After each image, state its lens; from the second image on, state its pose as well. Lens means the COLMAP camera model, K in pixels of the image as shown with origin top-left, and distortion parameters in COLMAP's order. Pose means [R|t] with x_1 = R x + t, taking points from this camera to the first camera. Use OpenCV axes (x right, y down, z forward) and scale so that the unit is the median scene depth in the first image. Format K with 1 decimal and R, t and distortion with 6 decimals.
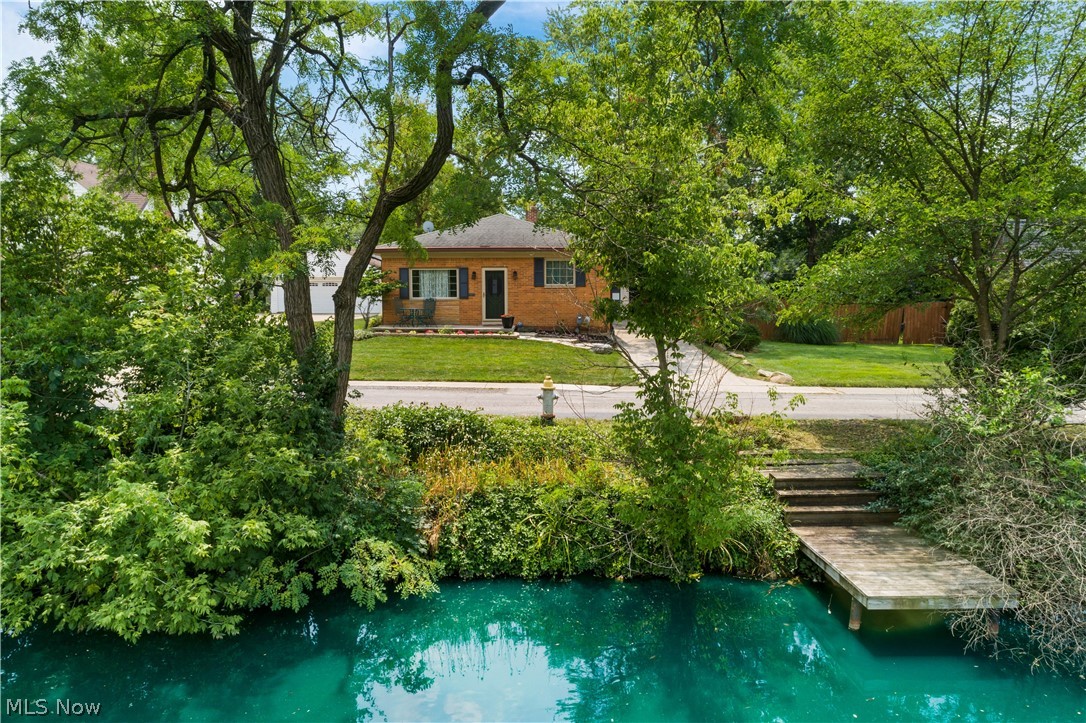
lens RADIAL K [[785.6, 0, 543.1], [0, 785.6, 359.3], [0, 0, 1]] dist [0.008832, 0.006249]
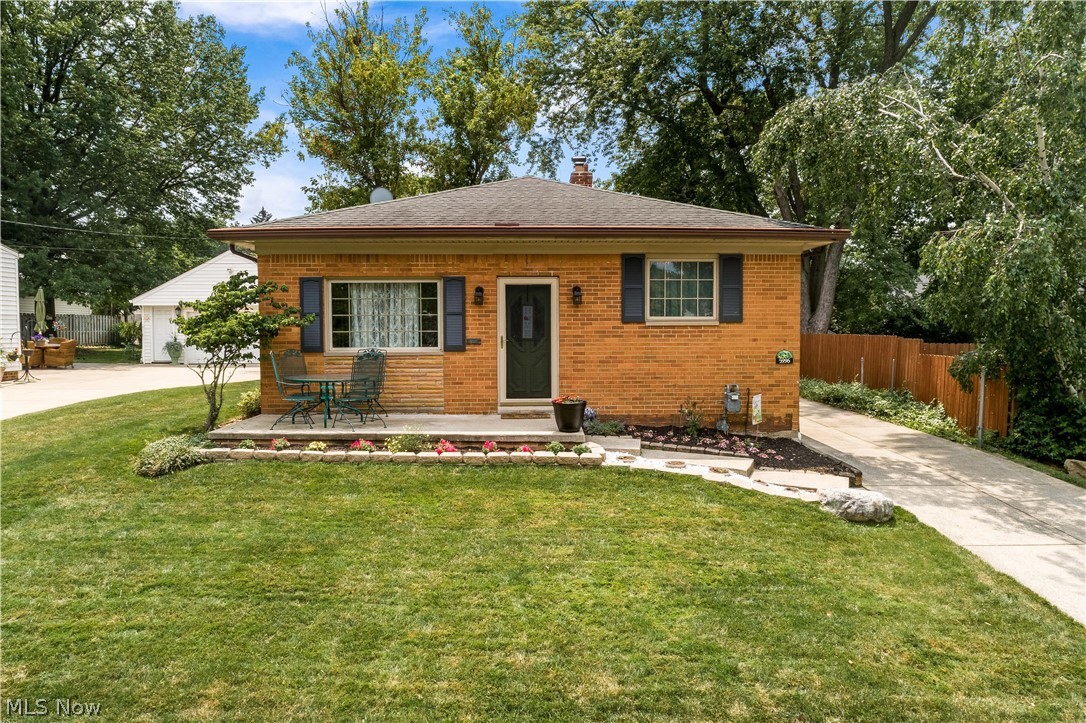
lens RADIAL K [[785.6, 0, 542.8], [0, 785.6, 363.3], [0, 0, 1]] dist [0.008832, 0.006249]
pose [[0.999878, 0.000039, 0.015627, -0.060617], [0.000504, 0.999396, -0.034743, -0.056450], [-0.015619, 0.034746, 0.999274, 0.583579]]
